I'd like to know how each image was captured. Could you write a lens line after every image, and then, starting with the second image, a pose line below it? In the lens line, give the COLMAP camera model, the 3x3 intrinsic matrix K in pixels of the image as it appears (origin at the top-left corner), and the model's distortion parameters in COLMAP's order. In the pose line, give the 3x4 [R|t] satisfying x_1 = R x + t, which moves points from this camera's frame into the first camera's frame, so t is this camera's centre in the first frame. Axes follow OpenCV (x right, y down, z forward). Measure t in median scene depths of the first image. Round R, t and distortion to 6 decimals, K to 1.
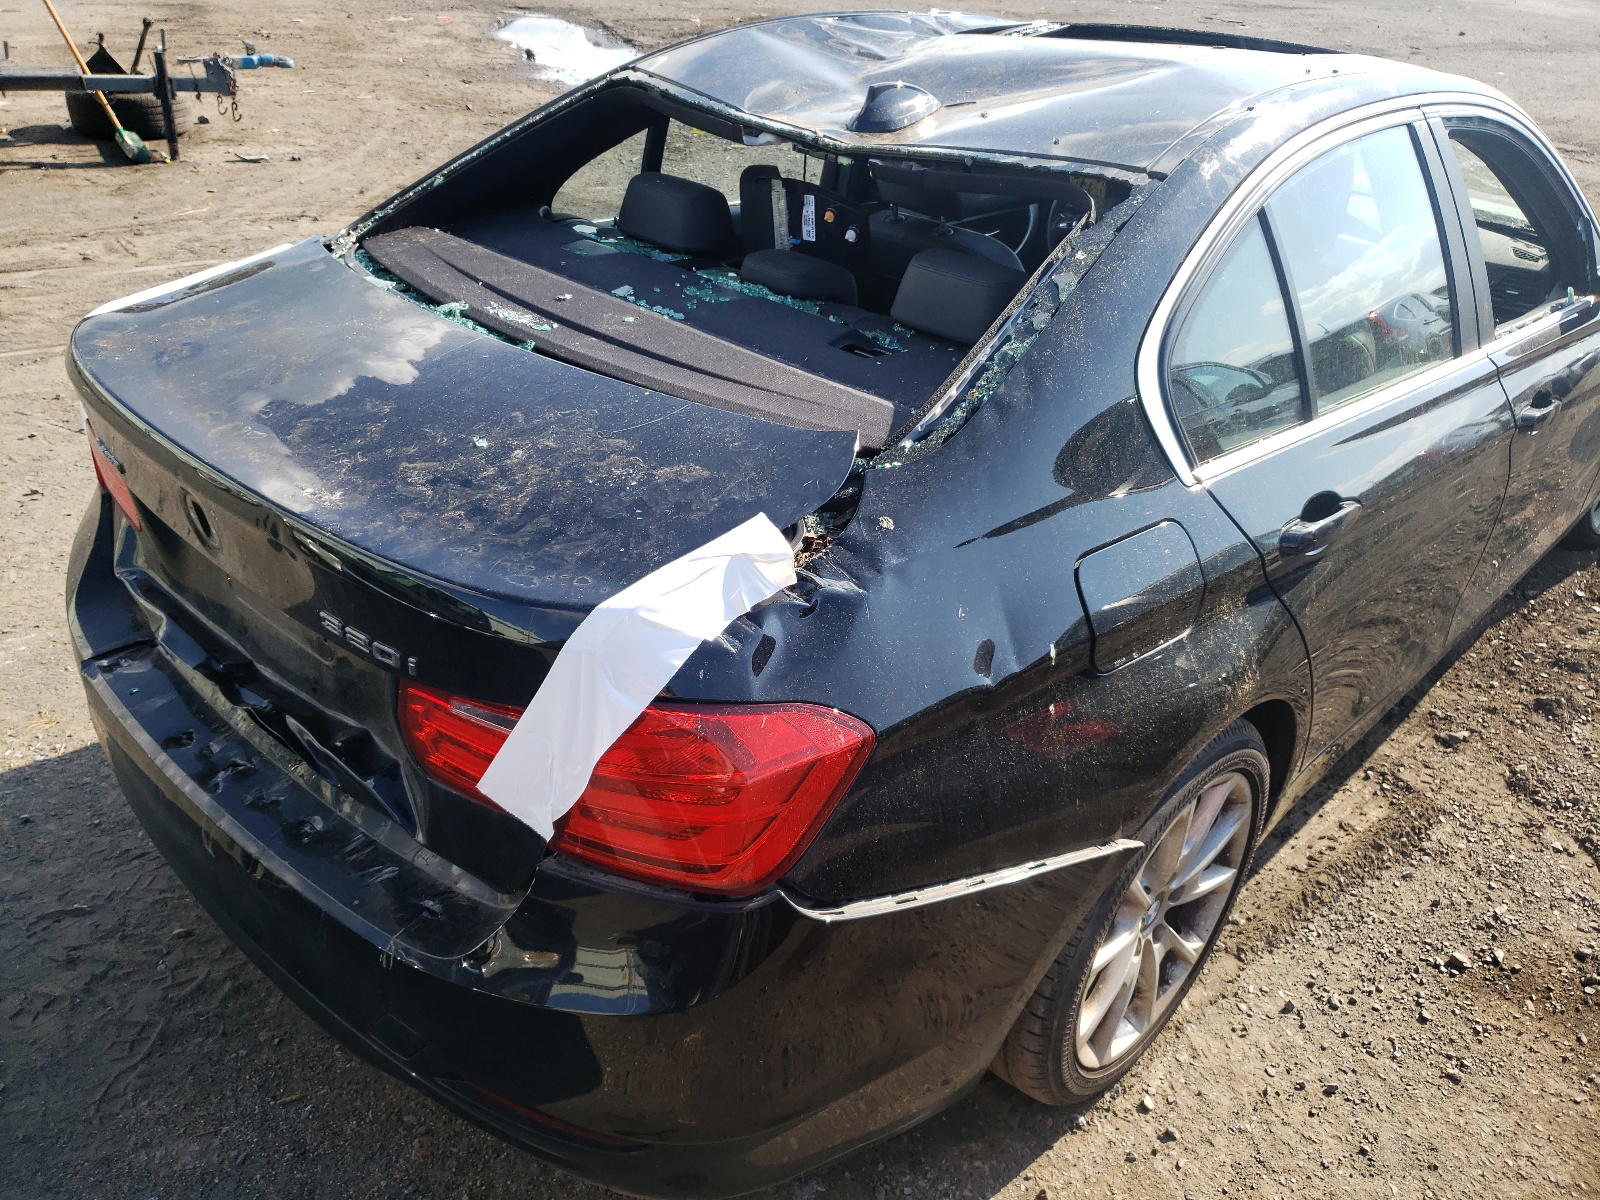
lens RADIAL K [[1221.5, 0, 772.2], [0, 1221.5, 597.2], [0, 0, 1]] dist [0.002043, 0.029899]
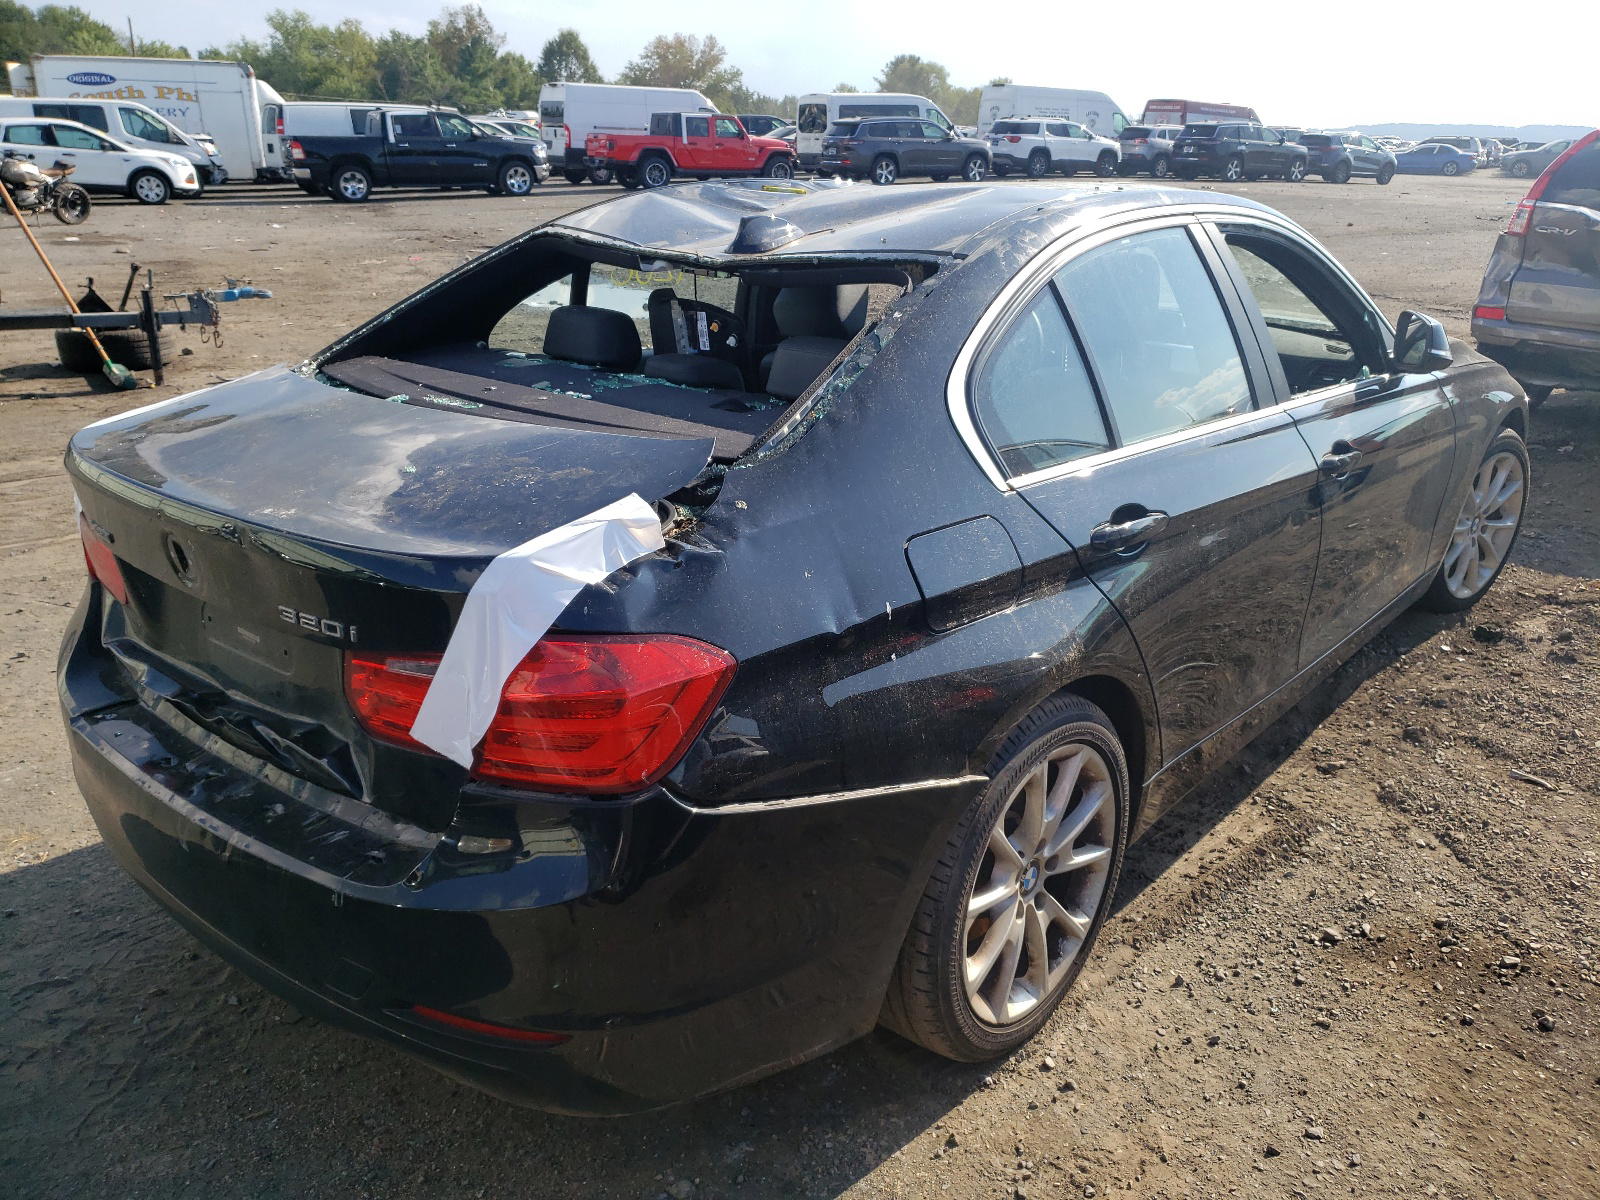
lens RADIAL K [[1216.1, 0, 800.0], [0, 1216.1, 600.0], [0, 0, 1]] dist [0.021165, -0.000654]
pose [[0.997045, -0.067032, 0.037522, 0.066199], [0.072221, 0.984393, -0.160483, 0.154738], [-0.026179, 0.162719, 0.986325, -0.137157]]
